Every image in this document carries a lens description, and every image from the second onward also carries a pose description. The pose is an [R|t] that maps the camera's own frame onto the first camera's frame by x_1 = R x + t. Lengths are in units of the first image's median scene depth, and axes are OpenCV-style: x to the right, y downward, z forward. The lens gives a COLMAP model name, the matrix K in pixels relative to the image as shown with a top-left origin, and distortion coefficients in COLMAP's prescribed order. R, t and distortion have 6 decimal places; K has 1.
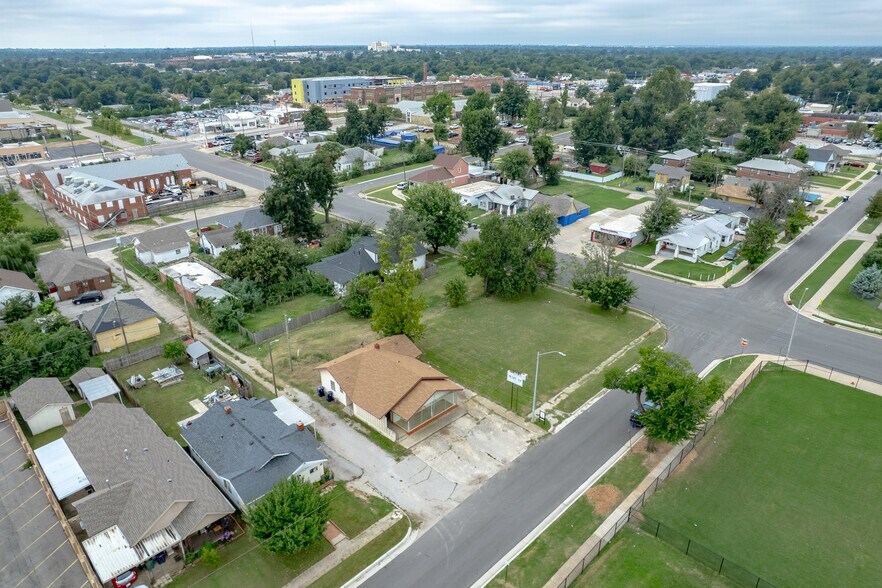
lens RADIAL K [[576.6, 0, 436.3], [0, 576.6, 294.2], [0, 0, 1]] dist [-0.084537, 0.075172]
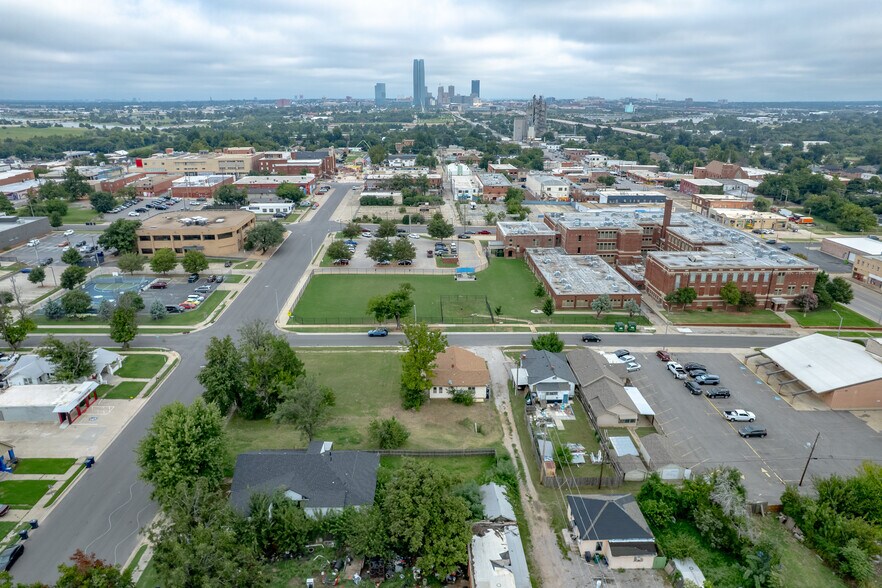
lens RADIAL K [[576.6, 0, 436.3], [0, 576.6, 294.2], [0, 0, 1]] dist [-0.084537, 0.075172]
pose [[-0.731323, -0.218033, 0.646241, -0.774870], [0.275922, 0.771941, 0.572690, -0.722060], [-0.623726, 0.597134, -0.504378, 1.266806]]
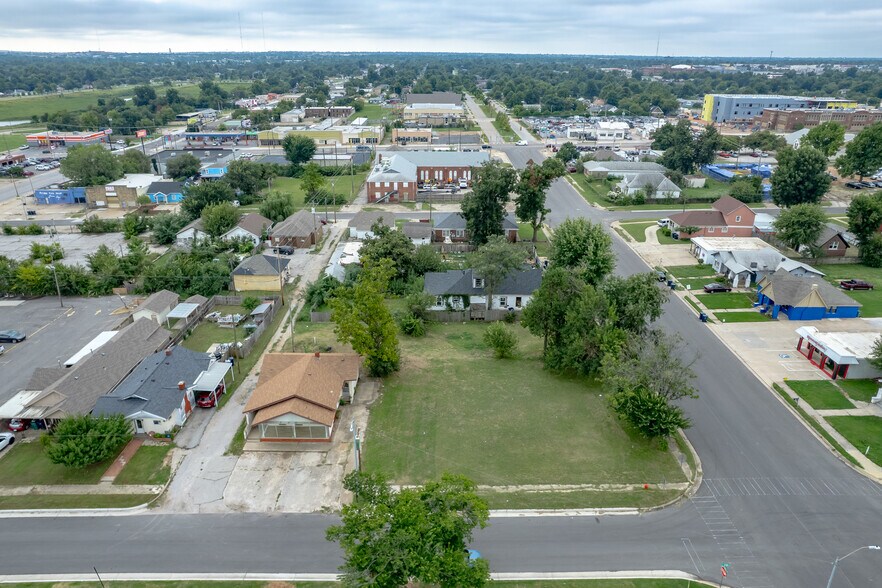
lens RADIAL K [[581.8, 0, 435.4], [0, 581.8, 294.3], [0, 0, 1]] dist [-0.086479, 0.077861]
pose [[0.709913, 0.279255, -0.646560, 0.498982], [-0.289797, 0.952538, 0.093216, -0.122259], [0.641904, 0.121196, 0.757146, 0.262089]]
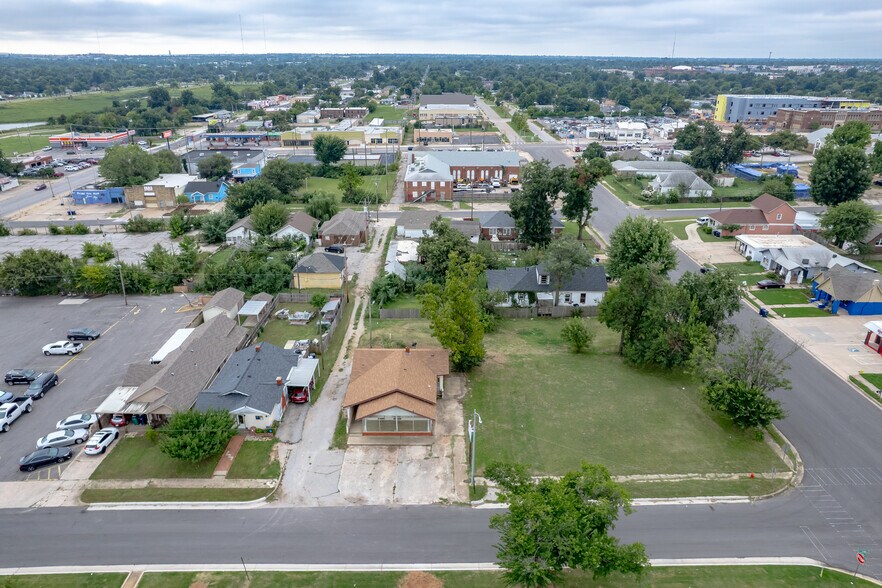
lens RADIAL K [[576.6, 0, 436.3], [0, 576.6, 294.2], [0, 0, 1]] dist [-0.084537, 0.075172]
pose [[0.713120, 0.277059, -0.643971, 0.419342], [-0.286844, 0.953493, 0.092582, -0.083737], [0.639672, 0.118697, 0.759428, 0.182272]]
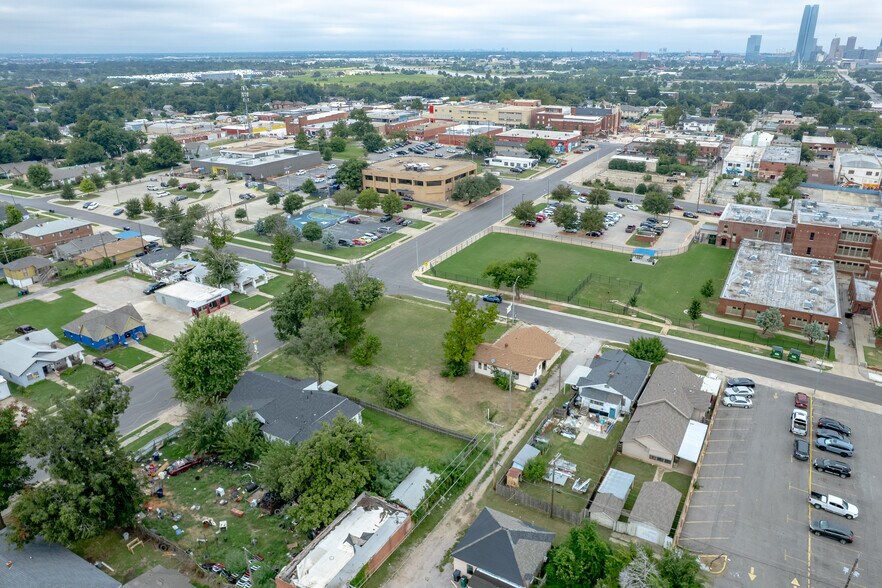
lens RADIAL K [[602.8, 0, 471.5], [0, 602.8, 293.5], [0, 0, 1]] dist [-0.079745, 0.075013]
pose [[-0.291664, -0.357521, 0.887193, -1.018074], [0.384992, 0.805196, 0.451044, -0.540496], [-0.875622, 0.473115, -0.097204, 0.865232]]
